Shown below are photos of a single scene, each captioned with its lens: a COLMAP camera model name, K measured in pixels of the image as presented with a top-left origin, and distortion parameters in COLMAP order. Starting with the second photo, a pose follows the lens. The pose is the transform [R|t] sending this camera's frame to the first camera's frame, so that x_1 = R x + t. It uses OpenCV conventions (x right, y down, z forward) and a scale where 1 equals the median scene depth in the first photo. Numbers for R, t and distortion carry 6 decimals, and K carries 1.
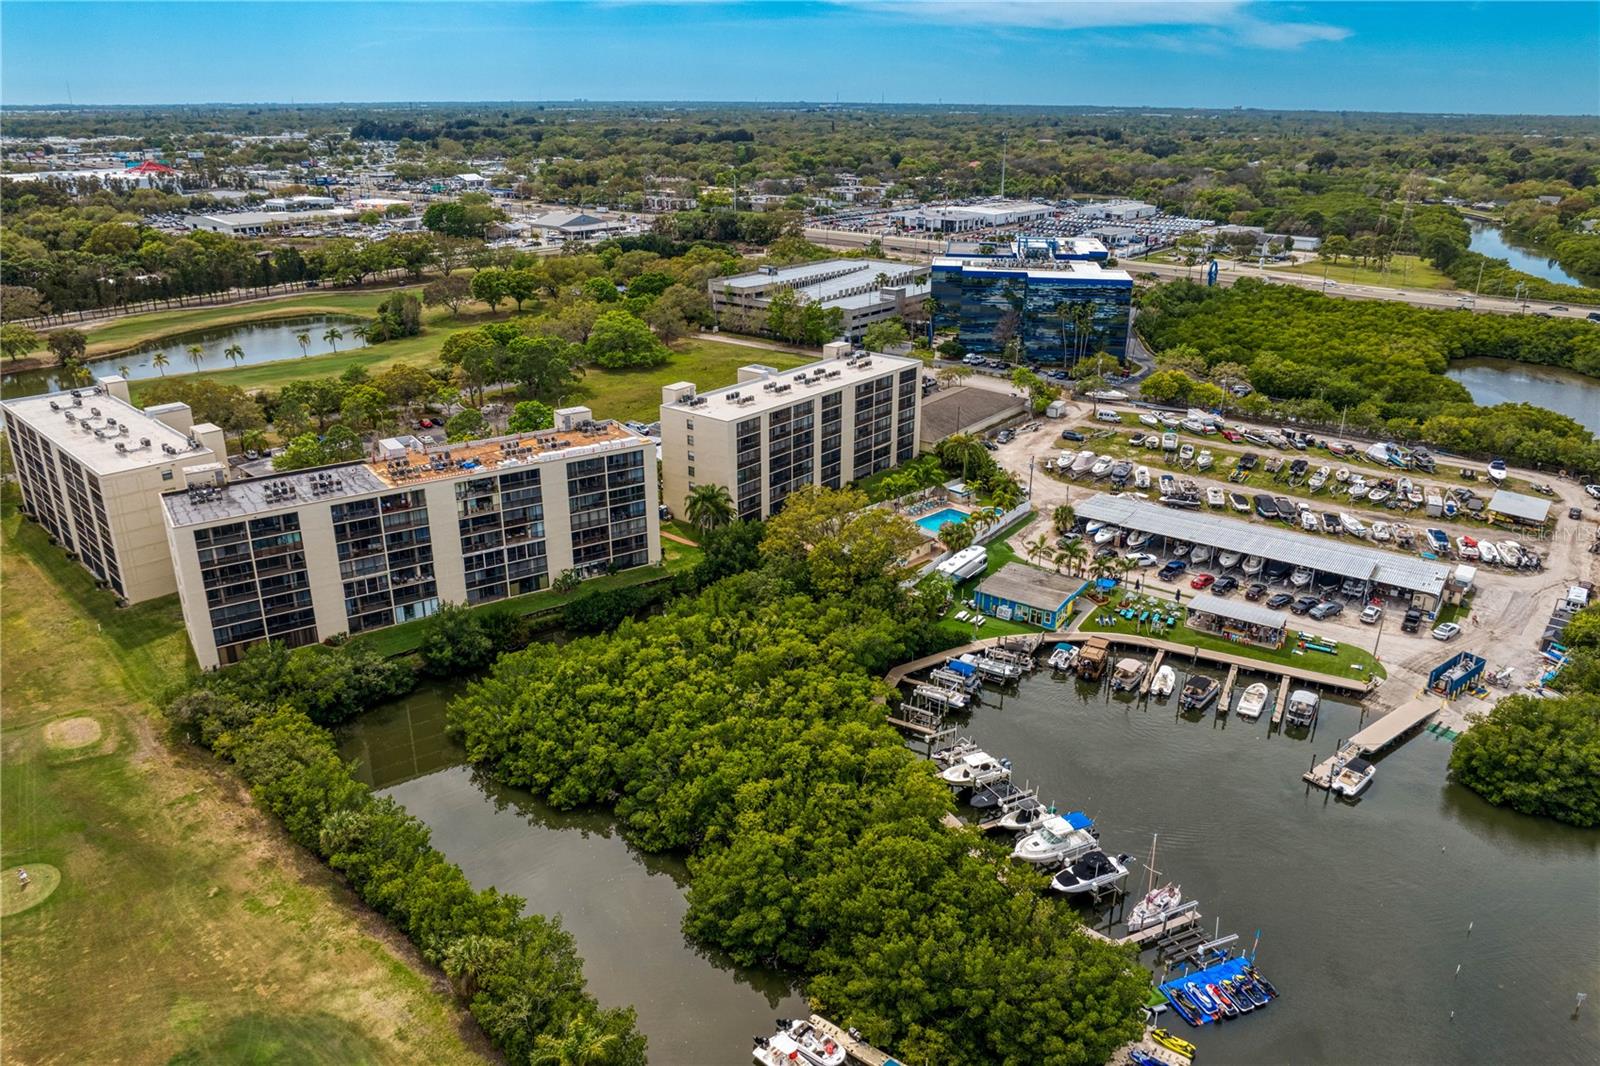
lens RADIAL K [[1112.6, 0, 805.1], [0, 1112.6, 528.2], [0, 0, 1]] dist [-0.053331, 0.018493]
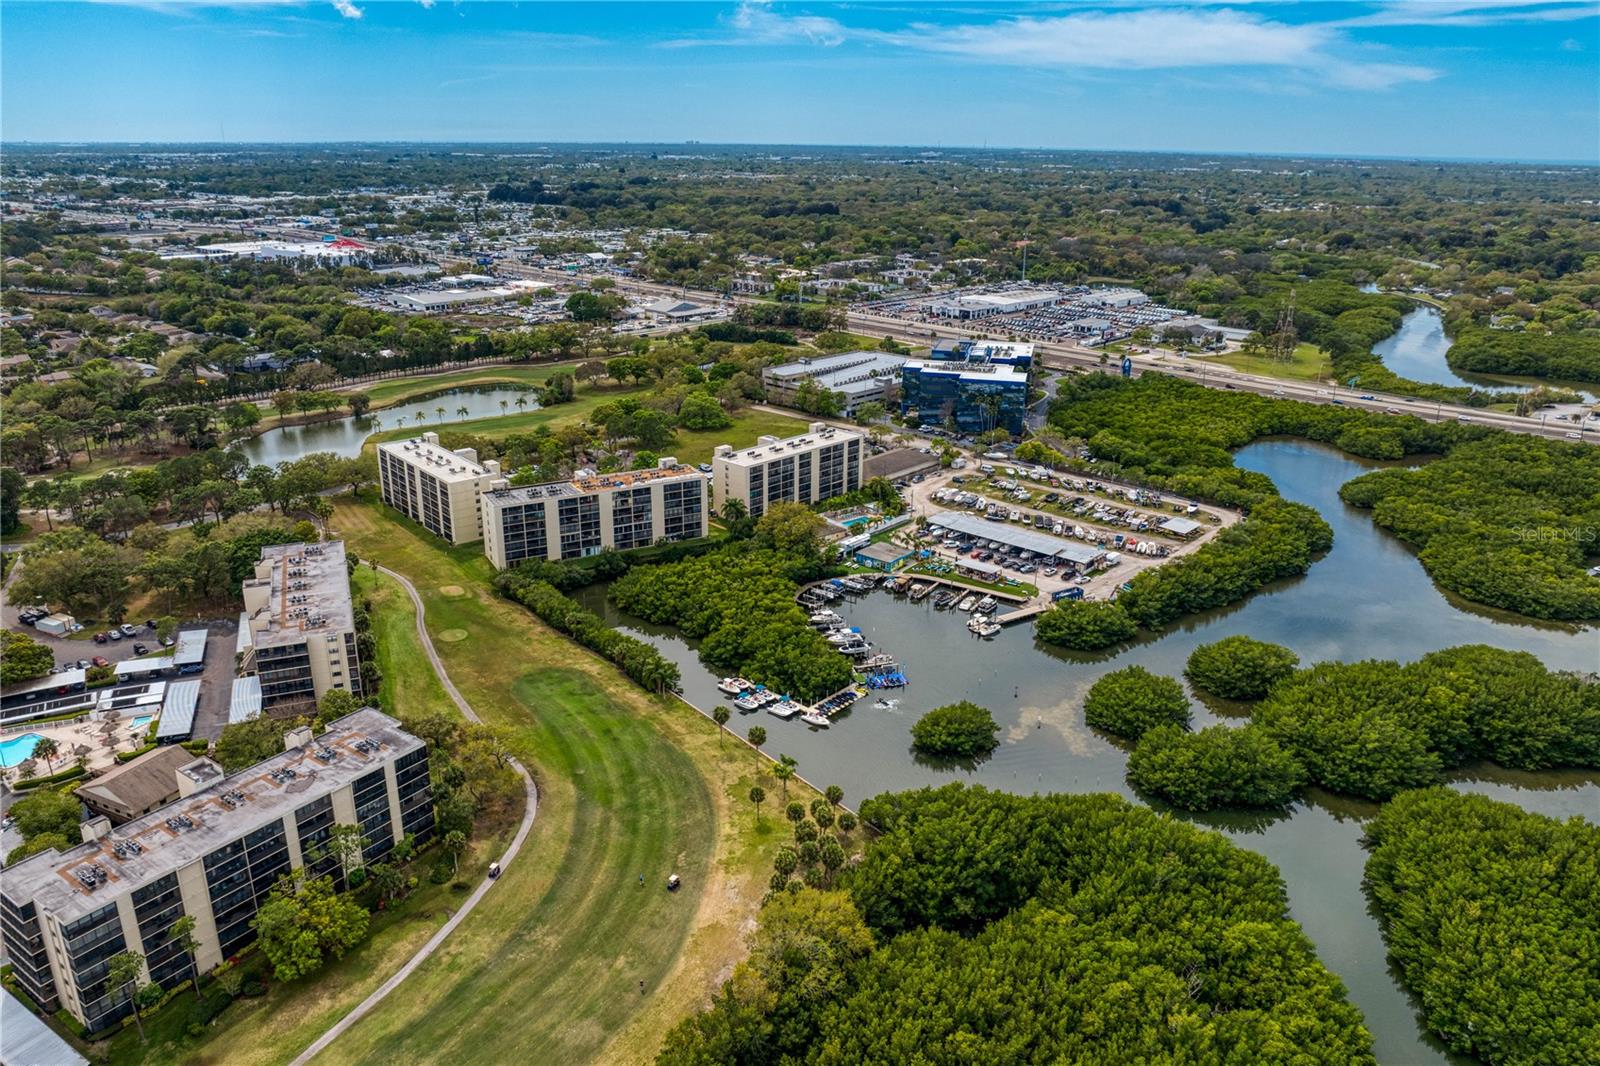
lens RADIAL K [[1112.6, 0, 793.9], [0, 1112.6, 537.5], [0, 0, 1]] dist [-0.053331, 0.018493]
pose [[0.994829, 0.035888, -0.095010, 0.176759], [-0.038132, 0.999032, -0.021916, 0.058556], [0.094132, 0.025426, 0.995235, -0.807083]]
